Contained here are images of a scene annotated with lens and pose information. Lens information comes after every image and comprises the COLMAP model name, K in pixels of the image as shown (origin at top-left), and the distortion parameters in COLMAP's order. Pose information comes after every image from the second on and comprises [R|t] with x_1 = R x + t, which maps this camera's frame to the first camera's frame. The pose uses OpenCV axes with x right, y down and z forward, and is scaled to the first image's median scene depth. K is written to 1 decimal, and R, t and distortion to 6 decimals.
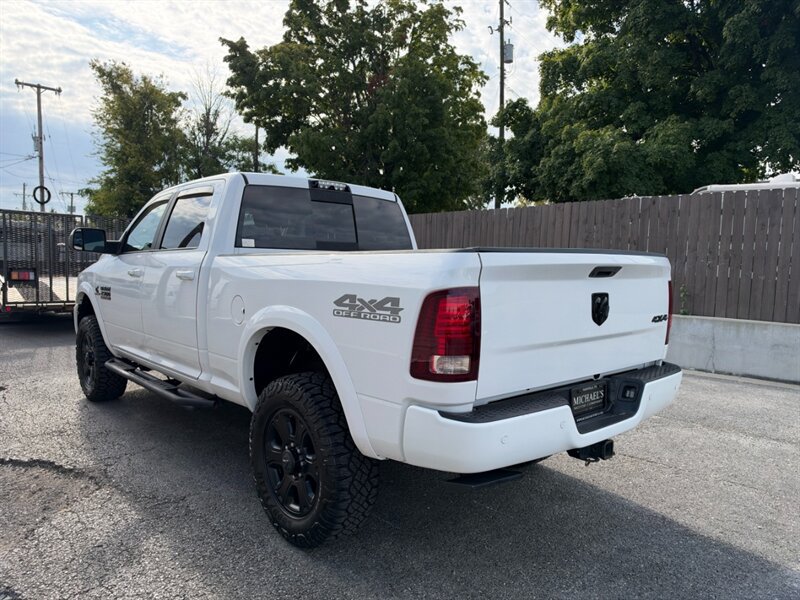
lens RADIAL K [[587.4, 0, 395.3], [0, 587.4, 300.0], [0, 0, 1]] dist [0.001658, -0.015153]
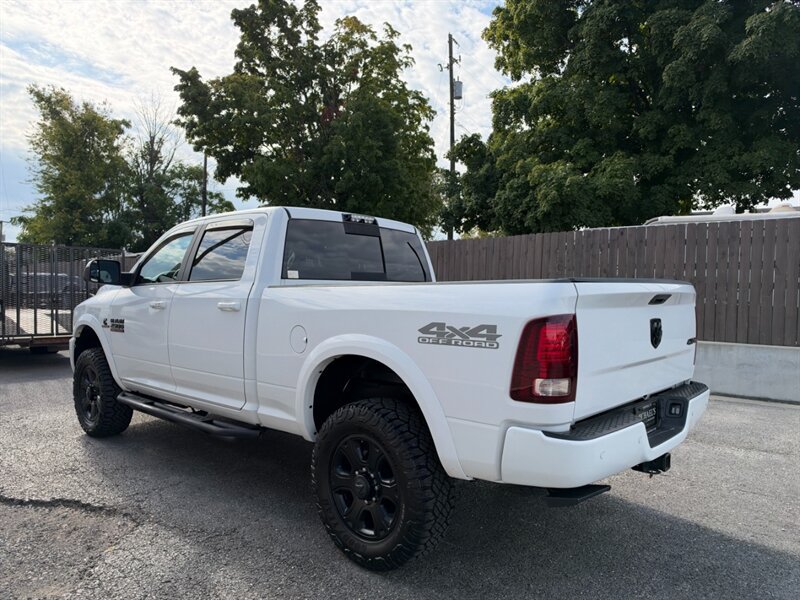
lens RADIAL K [[582.8, 0, 395.0], [0, 582.8, 300.6], [0, 0, 1]] dist [0.024806, -0.045195]
pose [[0.995023, -0.010232, 0.099123, -0.021757], [0.014797, 0.998858, -0.045426, -0.000302], [-0.098545, 0.046667, 0.994038, -0.003810]]
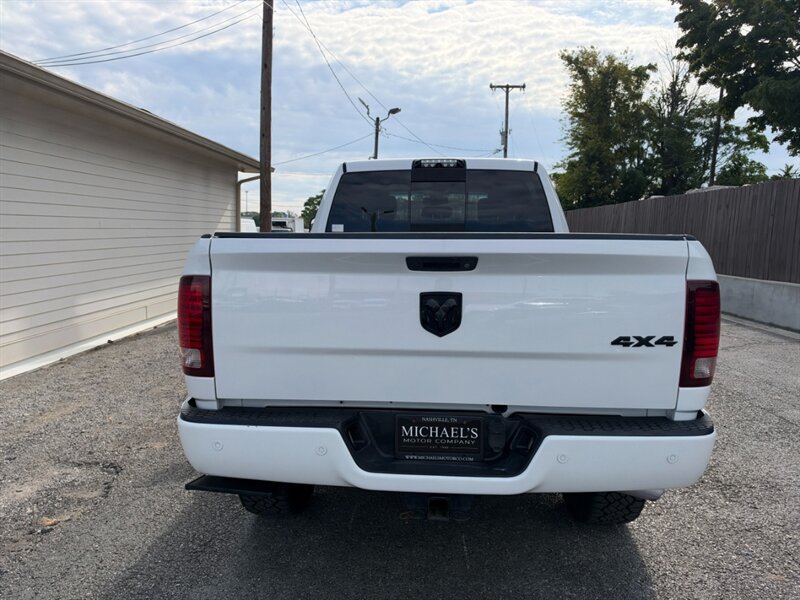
lens RADIAL K [[587.4, 0, 395.3], [0, 587.4, 300.0], [0, 0, 1]] dist [0.001658, -0.015153]
pose [[0.707058, 0.067037, -0.703971, 0.072552], [-0.041471, 0.997714, 0.053357, -0.003436], [0.705939, -0.008532, 0.708222, 0.039760]]
